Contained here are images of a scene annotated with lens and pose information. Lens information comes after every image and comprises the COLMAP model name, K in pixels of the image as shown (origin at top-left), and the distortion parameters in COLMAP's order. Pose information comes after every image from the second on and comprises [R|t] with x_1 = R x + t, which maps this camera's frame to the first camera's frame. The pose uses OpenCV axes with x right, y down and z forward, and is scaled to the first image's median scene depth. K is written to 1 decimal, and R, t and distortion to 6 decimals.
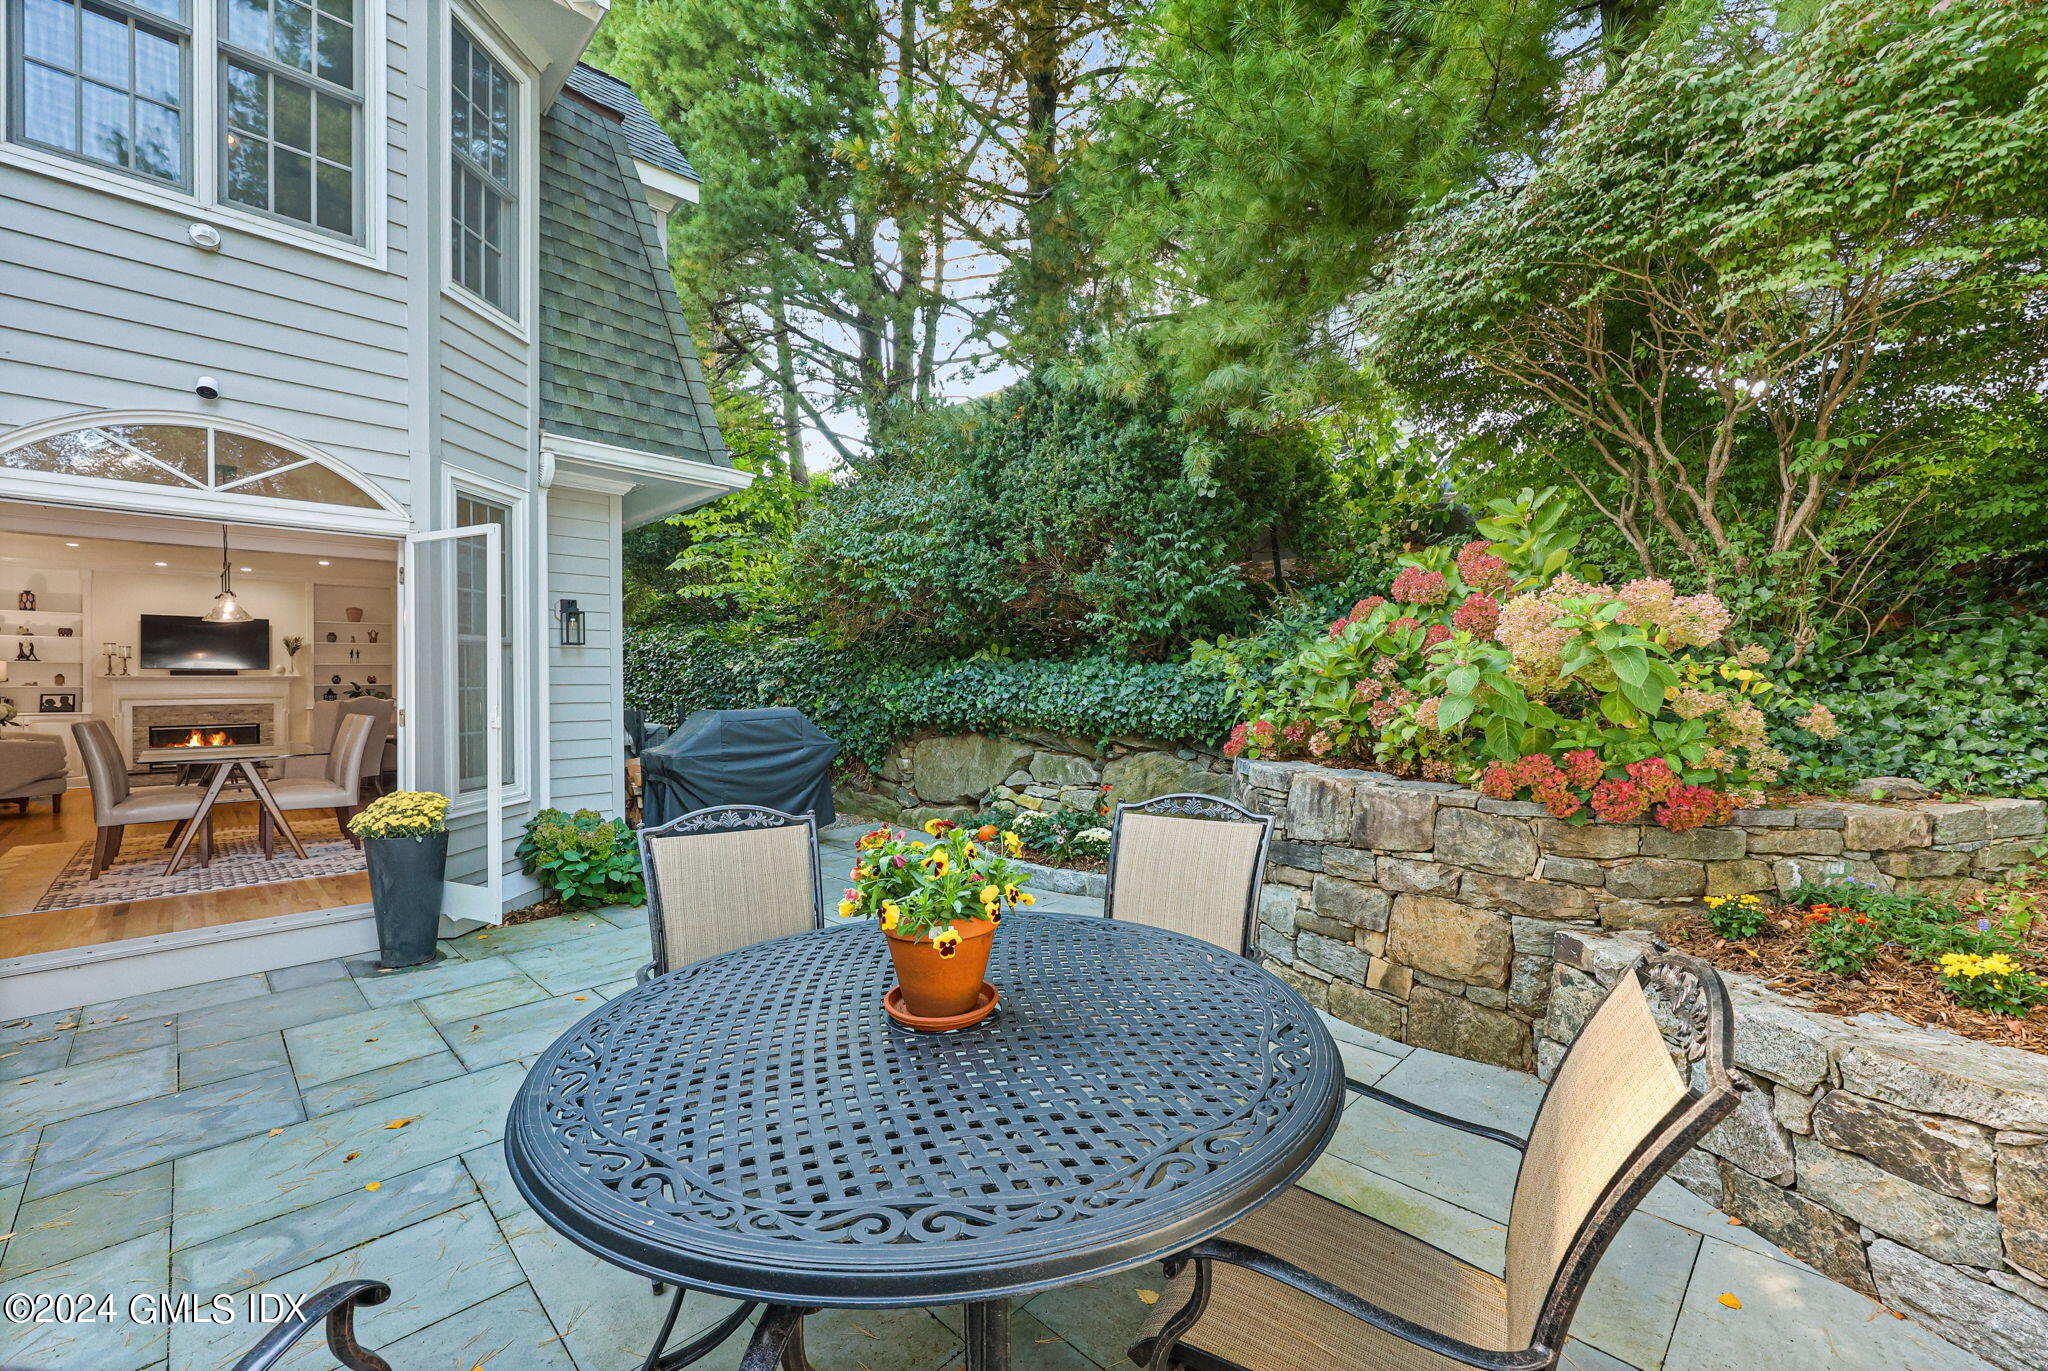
lens RADIAL K [[823.0, 0, 1029.5], [0, 823.0, 681.6], [0, 0, 1]] dist [-0.000989, -0.000168]
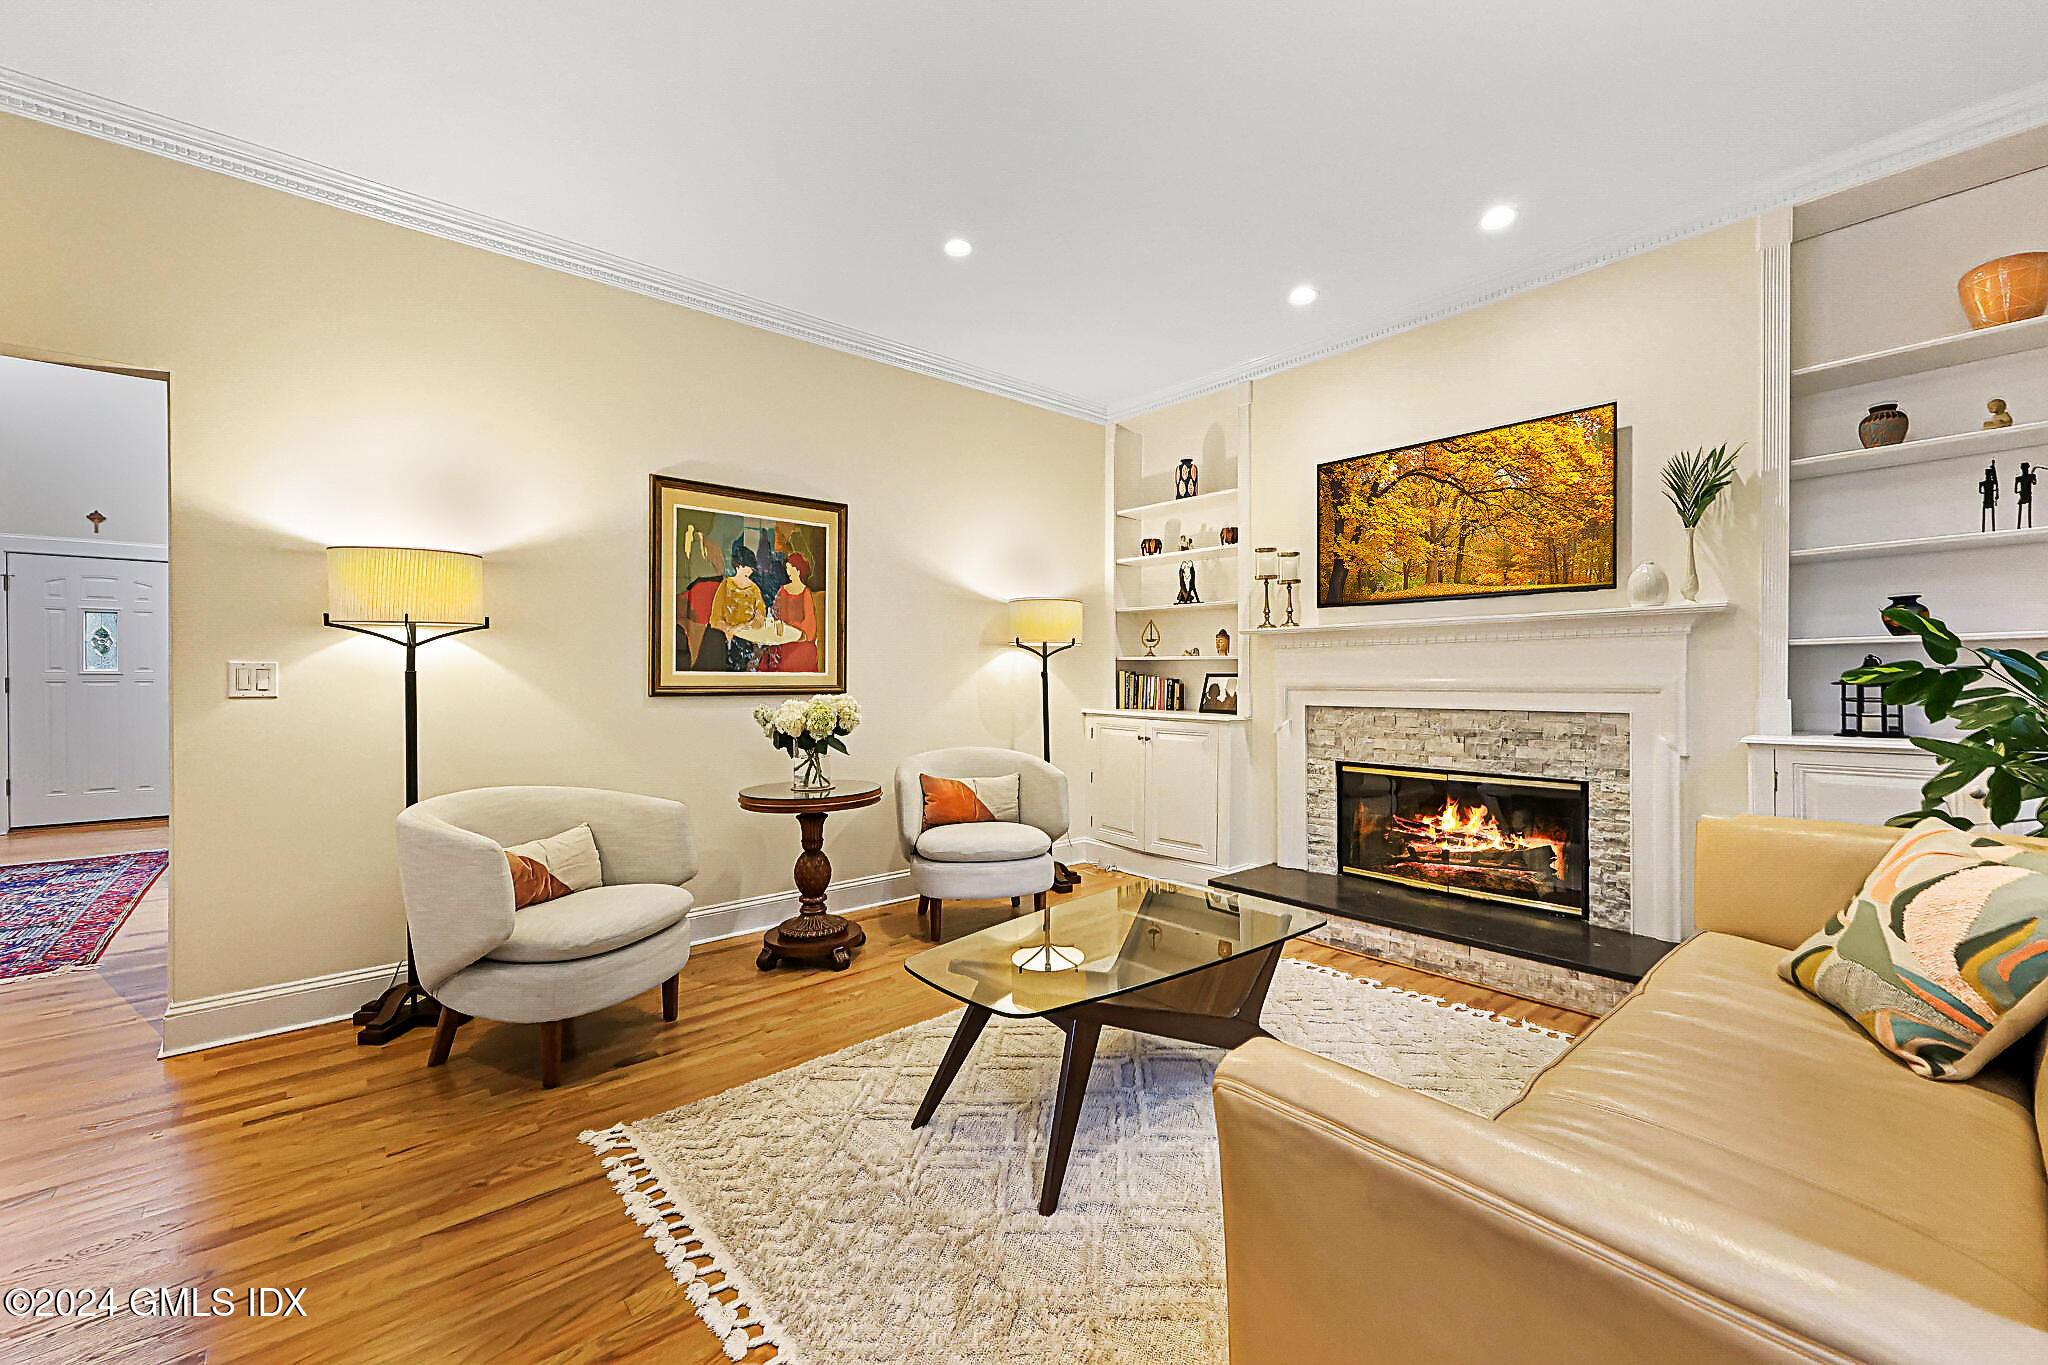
lens RADIAL K [[823.0, 0, 1031.2], [0, 823.0, 682.0], [0, 0, 1]] dist [-0.000989, -0.000168]
pose [[-0.085587, 0.012557, -0.996252, -0.641515], [0.003661, 0.999918, 0.012288, 0.012402], [0.996324, -0.002595, -0.085626, 0.834167]]
